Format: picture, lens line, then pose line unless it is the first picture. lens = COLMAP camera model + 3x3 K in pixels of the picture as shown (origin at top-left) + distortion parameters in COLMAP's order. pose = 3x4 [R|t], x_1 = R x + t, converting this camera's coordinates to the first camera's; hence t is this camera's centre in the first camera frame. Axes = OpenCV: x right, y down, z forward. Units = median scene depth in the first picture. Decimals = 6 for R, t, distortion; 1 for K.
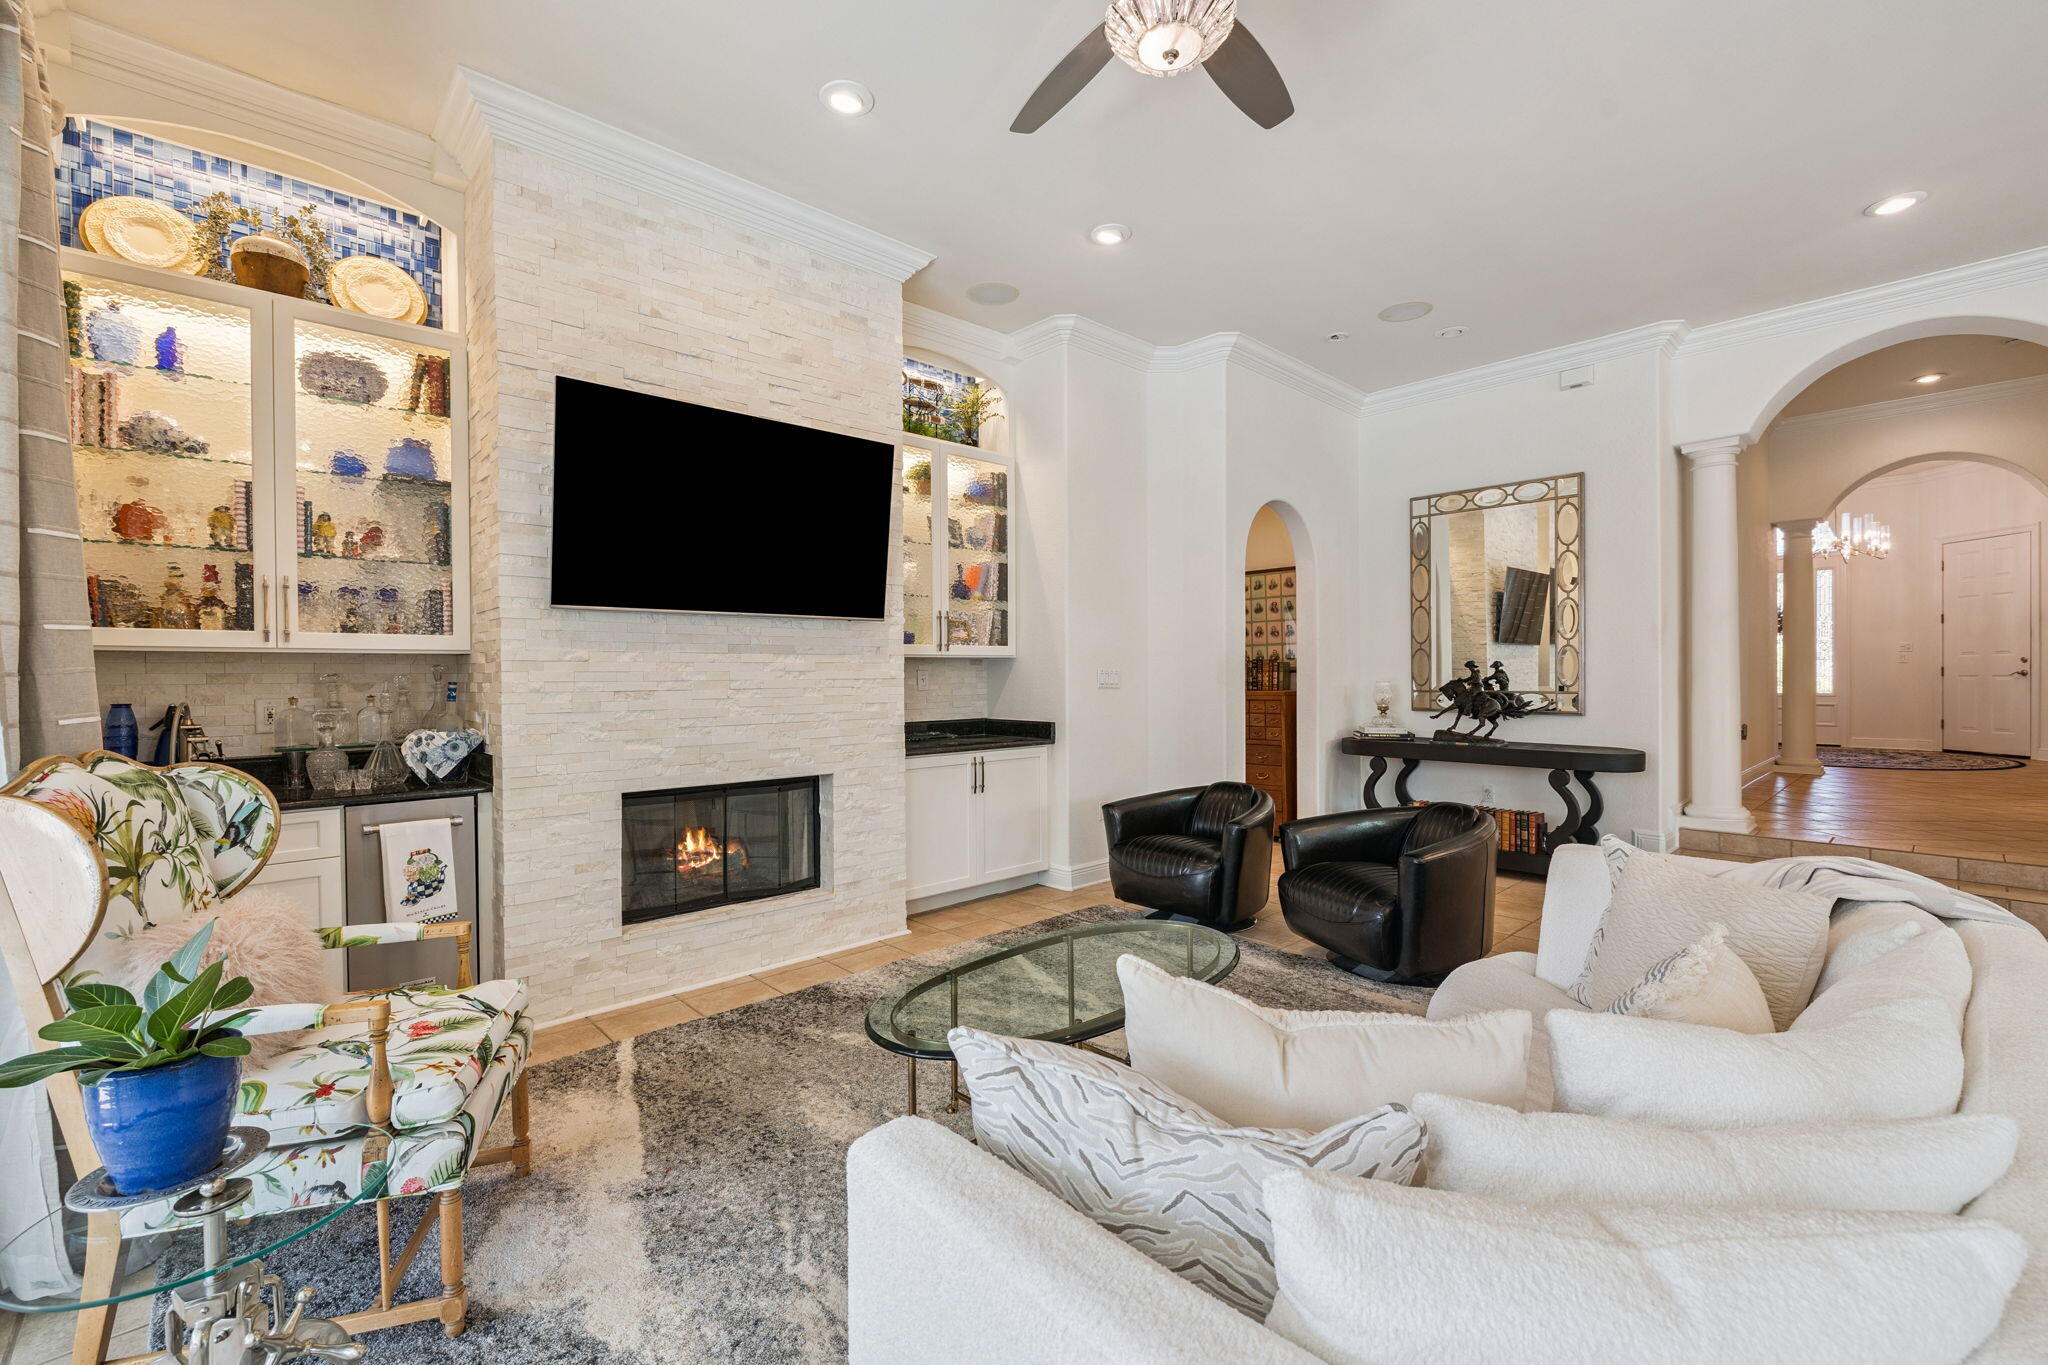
lens RADIAL K [[861.1, 0, 1022.6], [0, 861.1, 679.7], [0, 0, 1]] dist [0.001305, 0.000145]
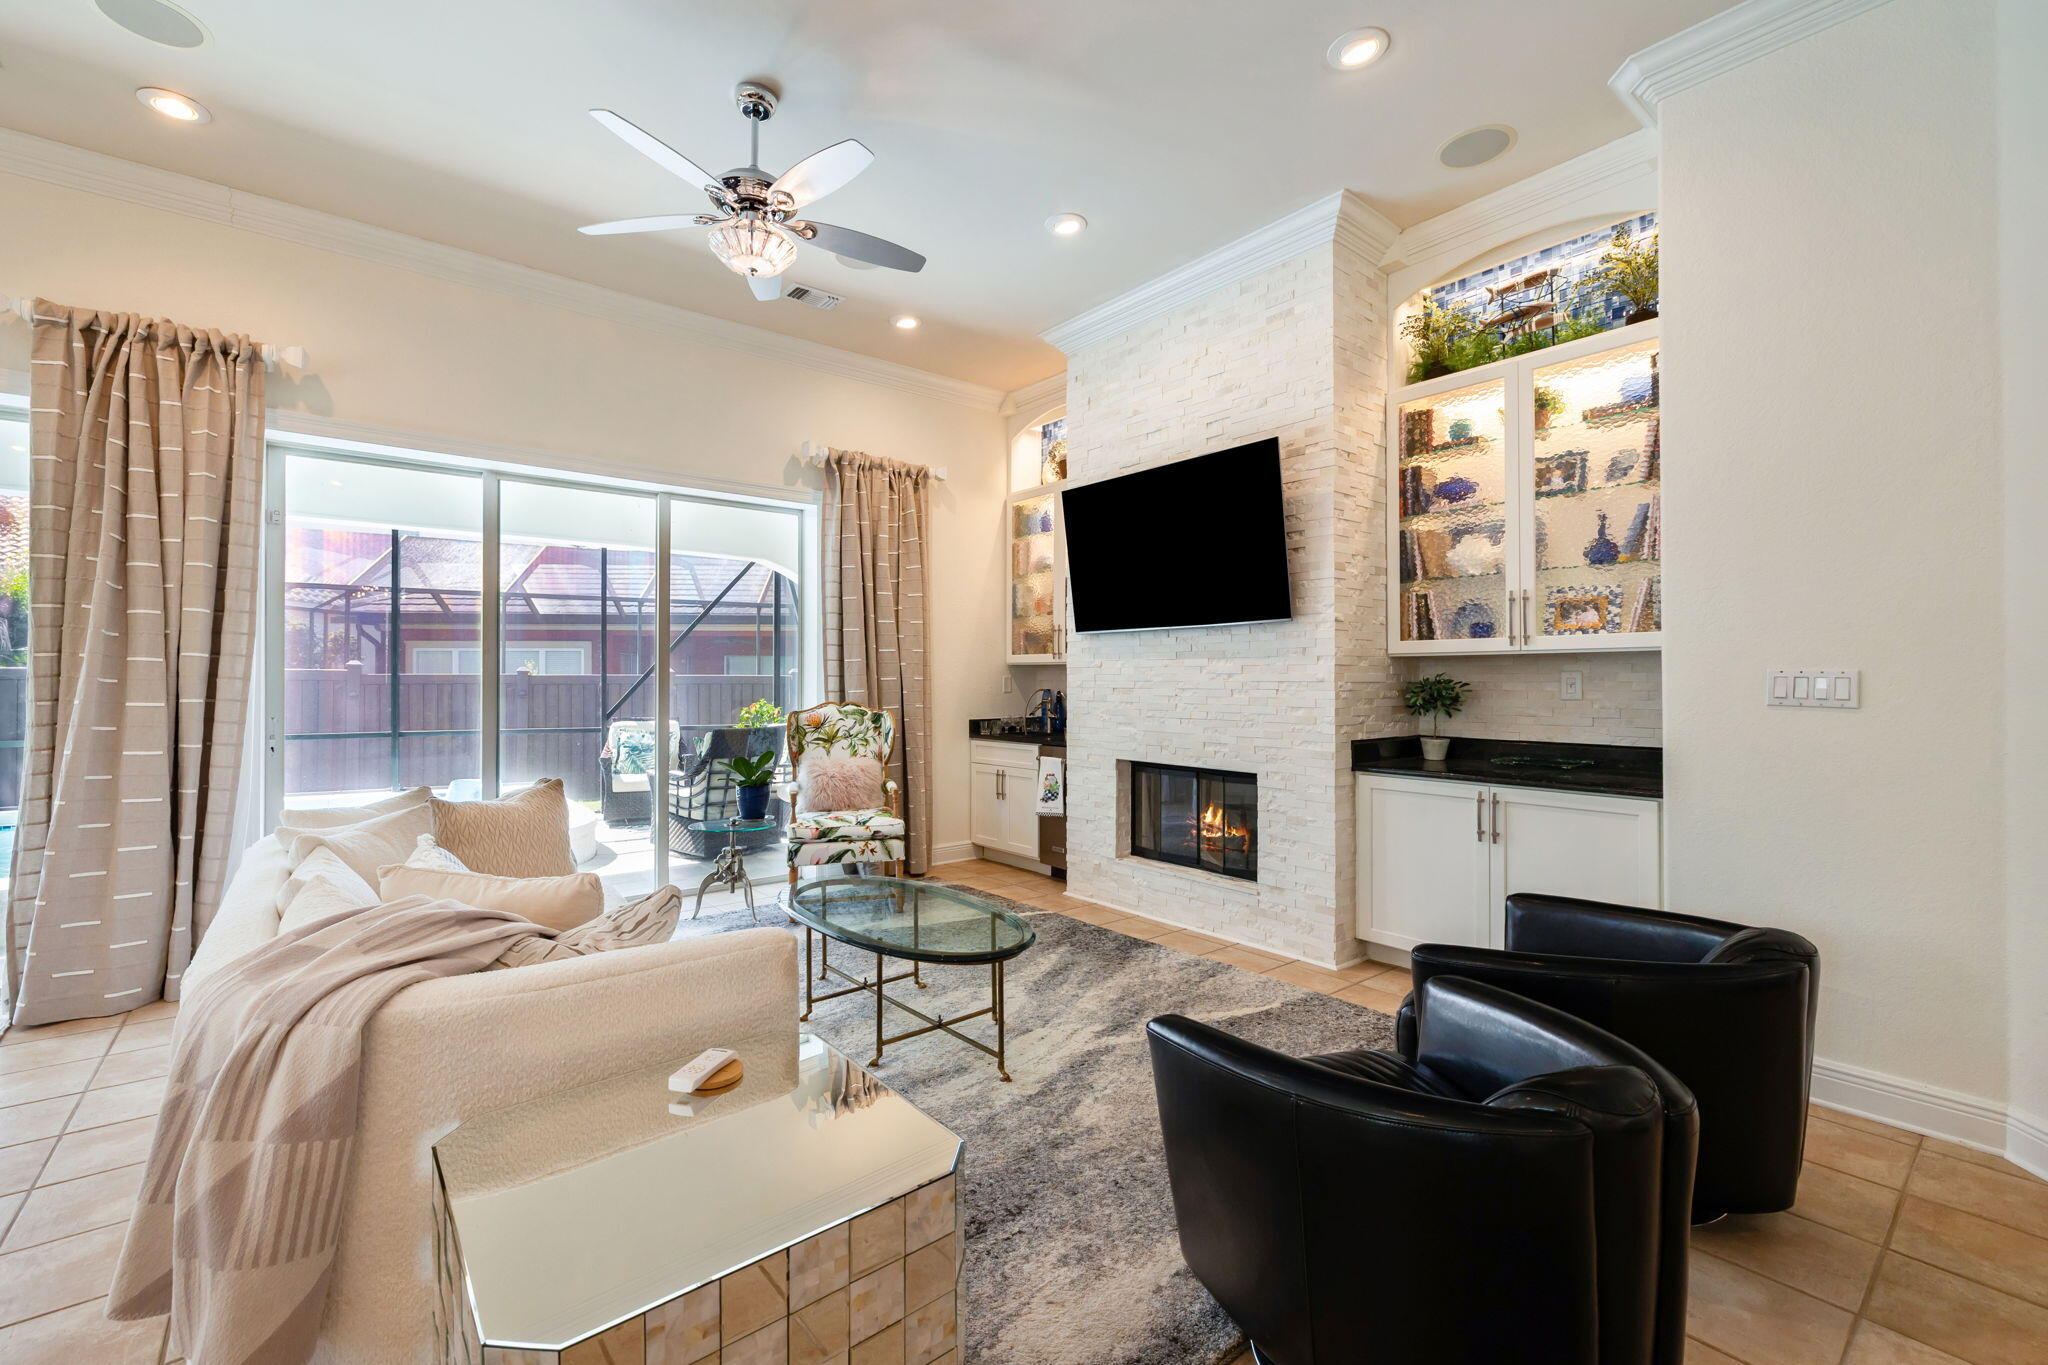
lens RADIAL K [[861.8, 0, 1028.6], [0, 861.8, 668.4], [0, 0, 1]] dist [0.002458, 0.000150]
pose [[-0.050187, -0.001666, -0.998738, 0.852185], [-0.004387, 0.999989, -0.001447, -0.014265], [0.998730, 0.004309, -0.050194, 0.808464]]
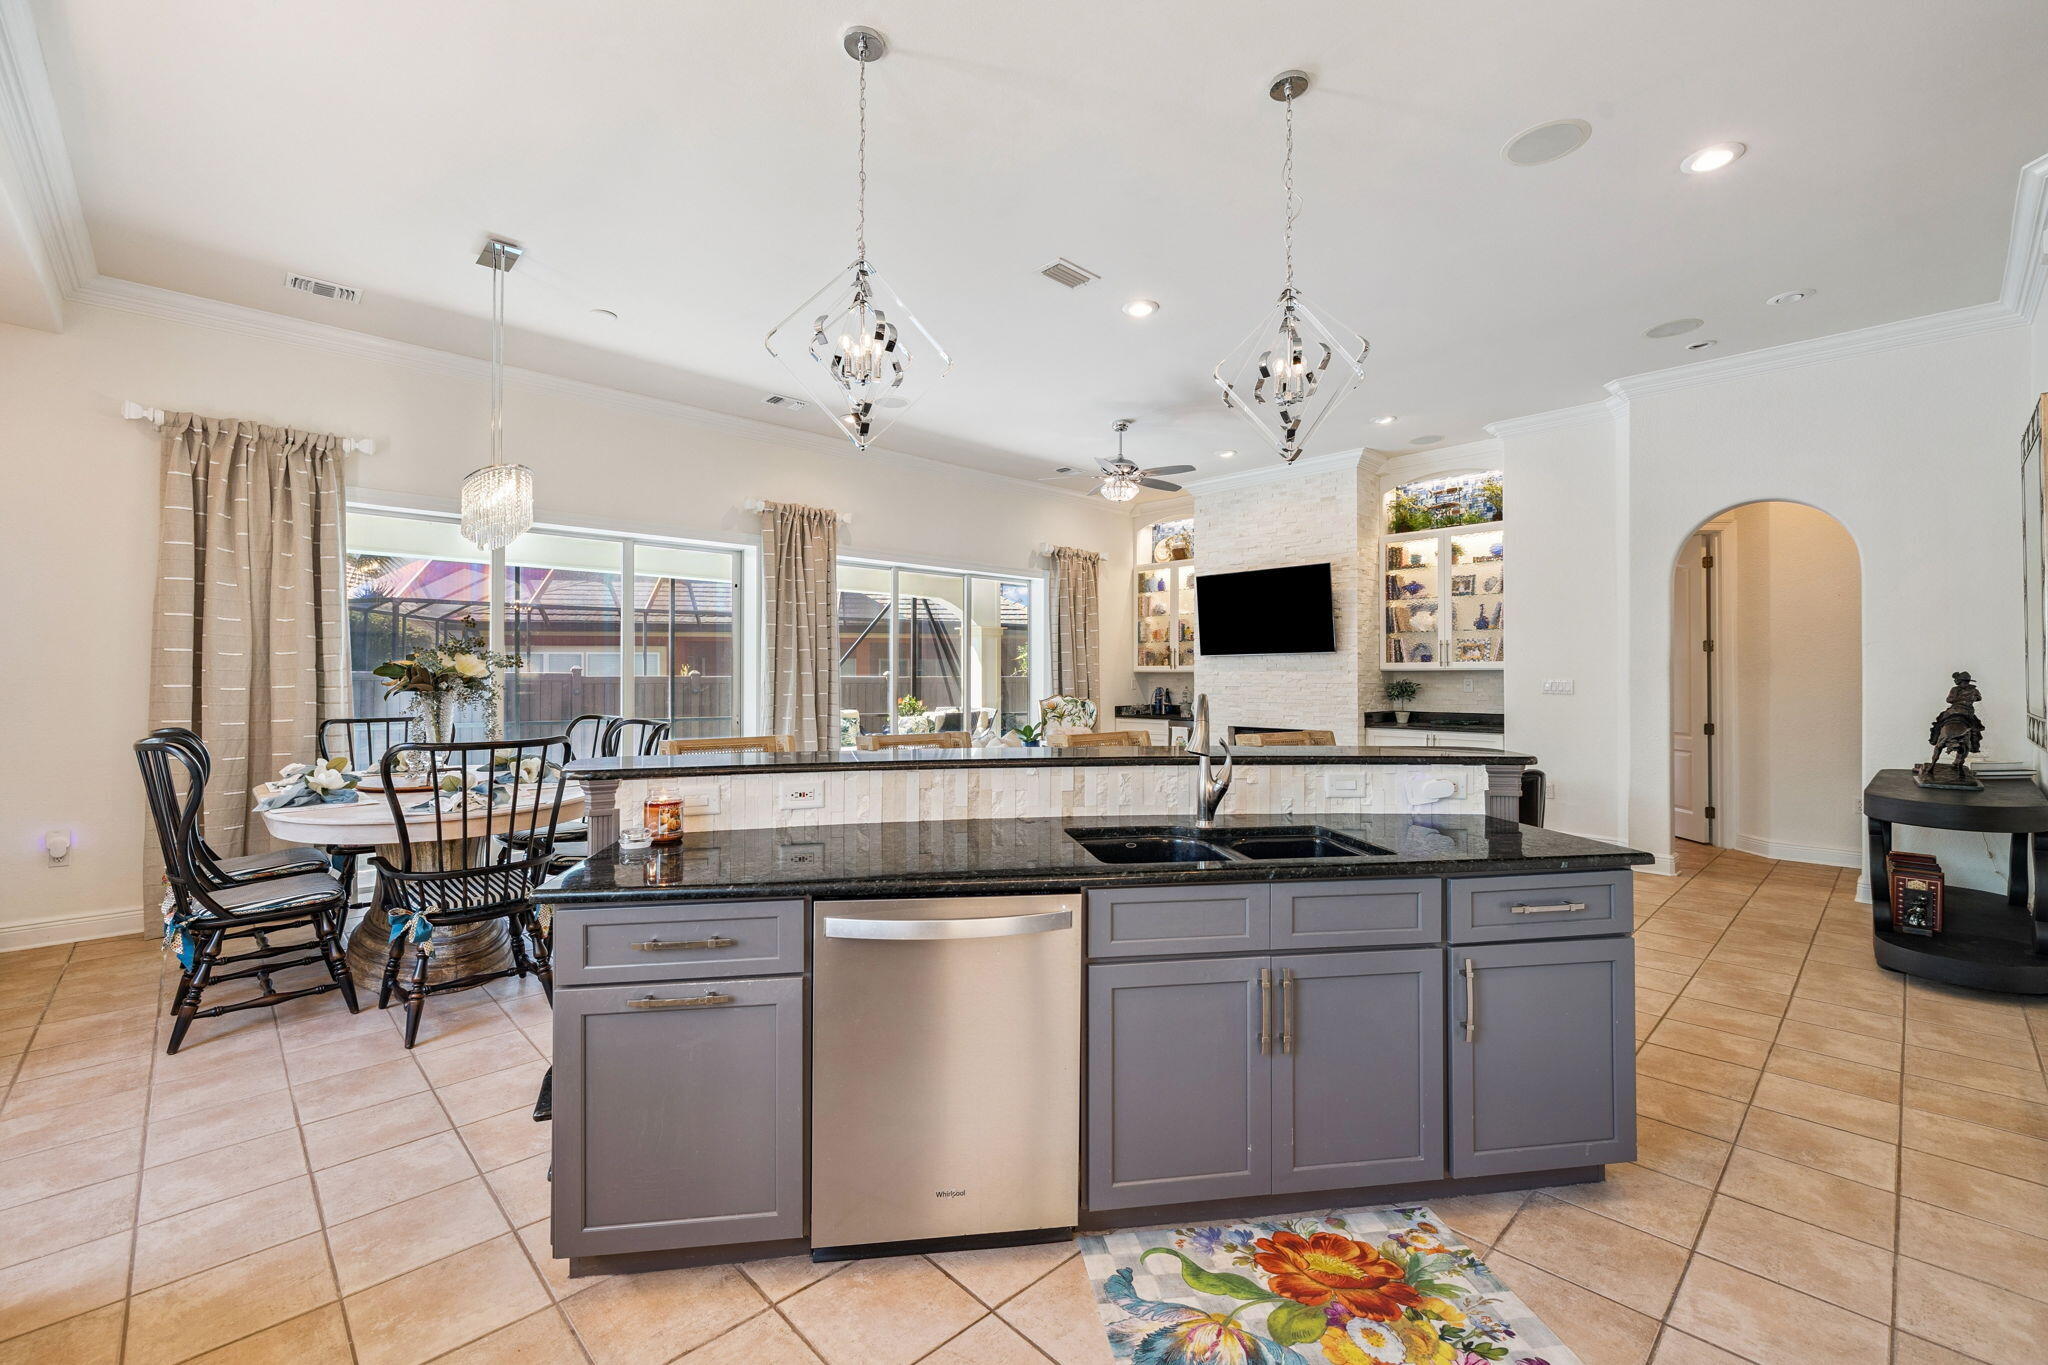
lens RADIAL K [[852.5, 0, 1027.6], [0, 852.5, 666.9], [0, 0, 1]] dist [-0.000989, -0.000002]
pose [[0.029091, -0.000198, -0.999577, 1.818121], [-0.005182, 0.999987, -0.000348, -0.036264], [0.999563, 0.005190, 0.029090, 0.279598]]
